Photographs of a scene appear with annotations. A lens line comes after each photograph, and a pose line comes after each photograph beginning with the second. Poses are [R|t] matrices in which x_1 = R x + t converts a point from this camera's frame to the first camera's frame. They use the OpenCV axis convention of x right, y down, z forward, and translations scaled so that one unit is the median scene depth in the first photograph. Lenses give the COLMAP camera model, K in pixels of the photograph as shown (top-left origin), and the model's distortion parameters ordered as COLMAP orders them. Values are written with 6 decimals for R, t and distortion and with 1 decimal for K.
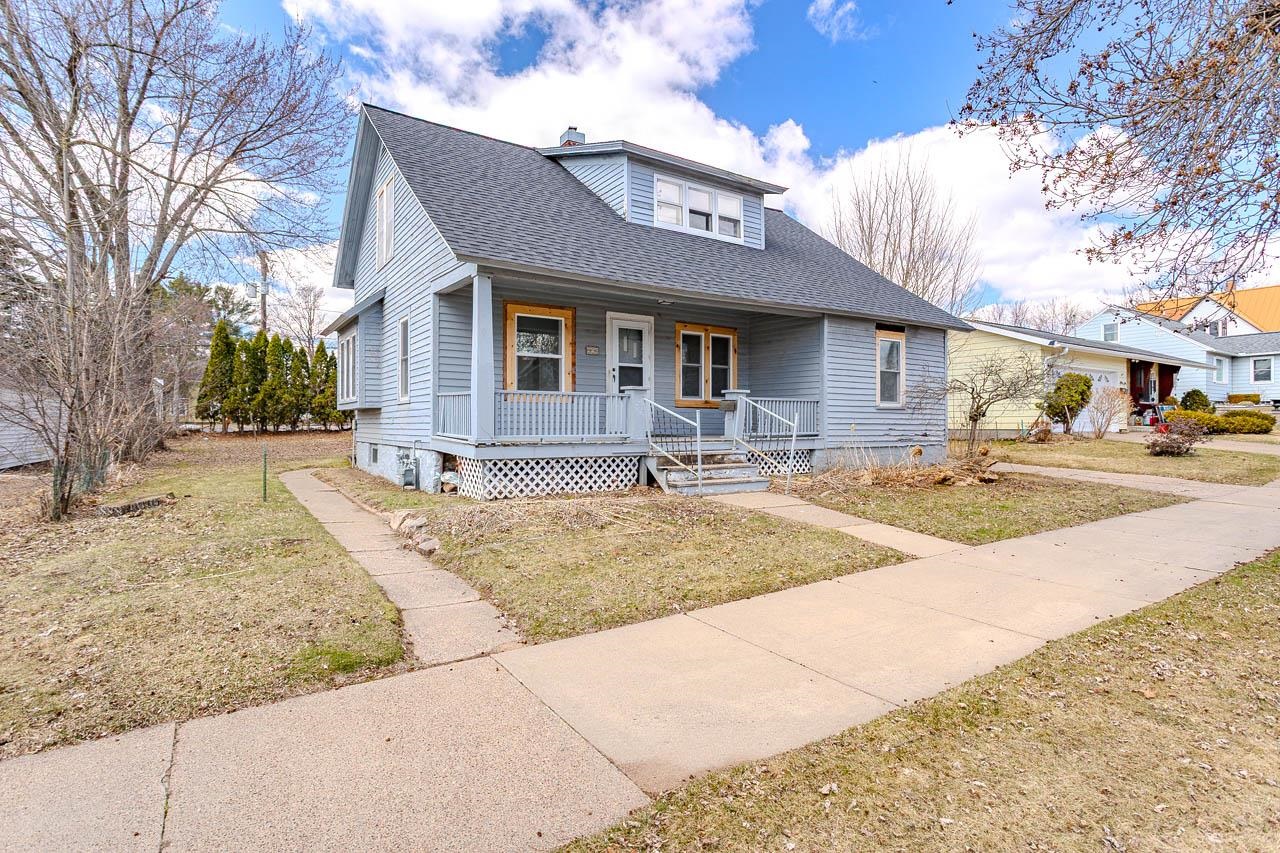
lens RADIAL K [[625.9, 0, 629.3], [0, 625.9, 424.6], [0, 0, 1]] dist [-0.002175, -0.000100]
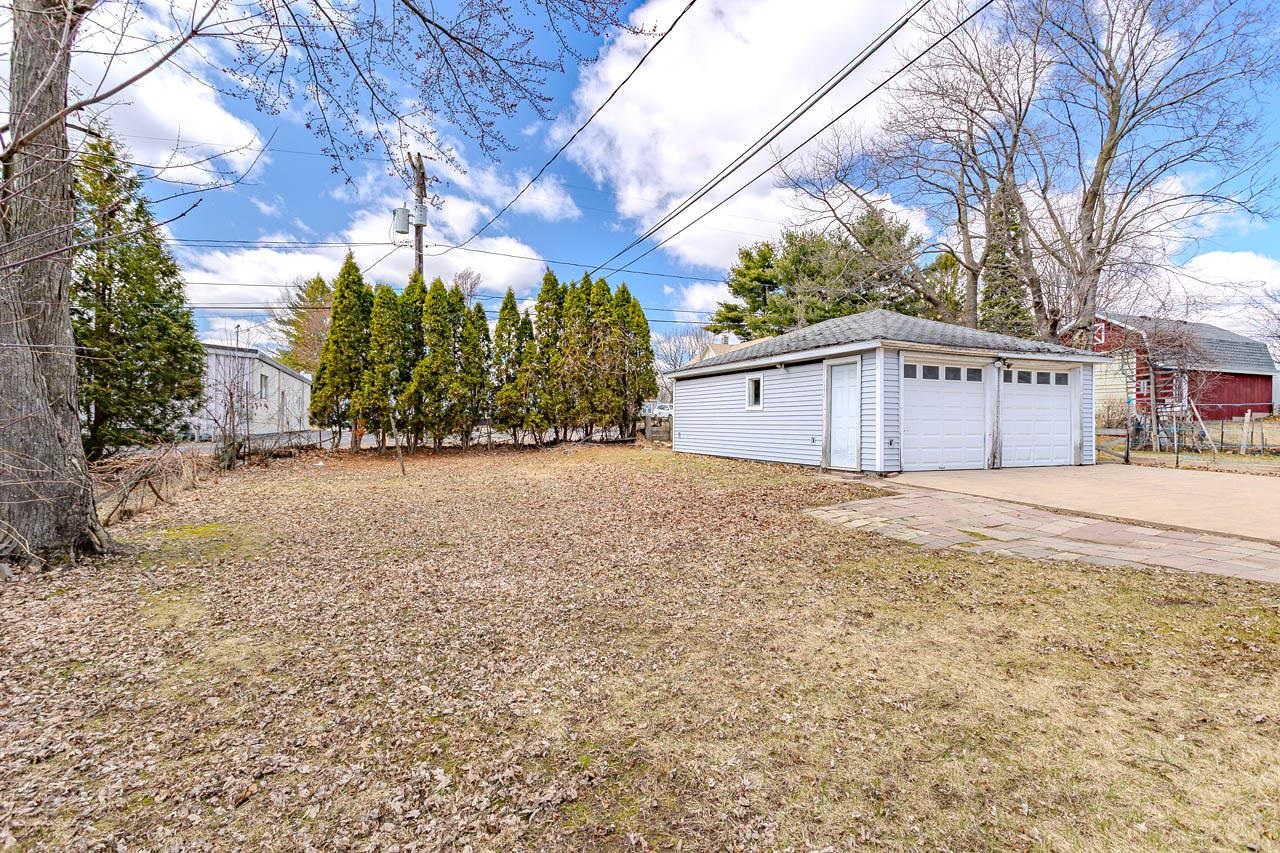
lens RADIAL K [[613.5, 0, 643.6], [0, 613.5, 421.3], [0, 0, 1]] dist [0.000399, 0.000424]
pose [[0.983525, 0.008774, -0.180558, -0.276465], [-0.007422, 0.999939, 0.008161, -0.019223], [0.180619, -0.006686, 0.983530, 0.478536]]
